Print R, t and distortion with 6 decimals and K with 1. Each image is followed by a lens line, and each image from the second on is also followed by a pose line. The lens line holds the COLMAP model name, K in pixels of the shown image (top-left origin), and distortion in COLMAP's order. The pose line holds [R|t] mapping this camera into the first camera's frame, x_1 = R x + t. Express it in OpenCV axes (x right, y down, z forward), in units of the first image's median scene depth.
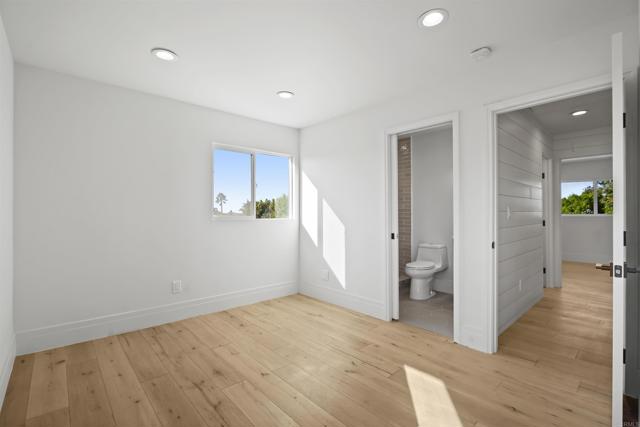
lens RADIAL K [[290.8, 0, 320.7], [0, 290.8, 211.7], [0, 0, 1]] dist [-0.001539, 0.000401]
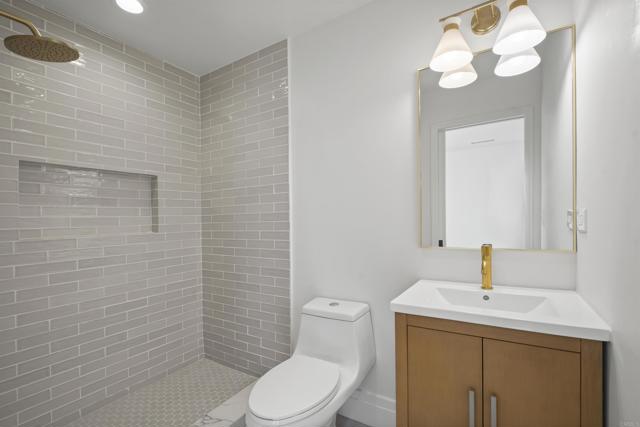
lens RADIAL K [[290.8, 0, 319.8], [0, 290.8, 216.2], [0, 0, 1]] dist [-0.001539, 0.000401]
pose [[0.961733, -0.001427, 0.273983, 0.239821], [0.002720, 0.999987, -0.004338, -0.002577], [-0.273973, 0.004918, 0.961725, 0.591036]]
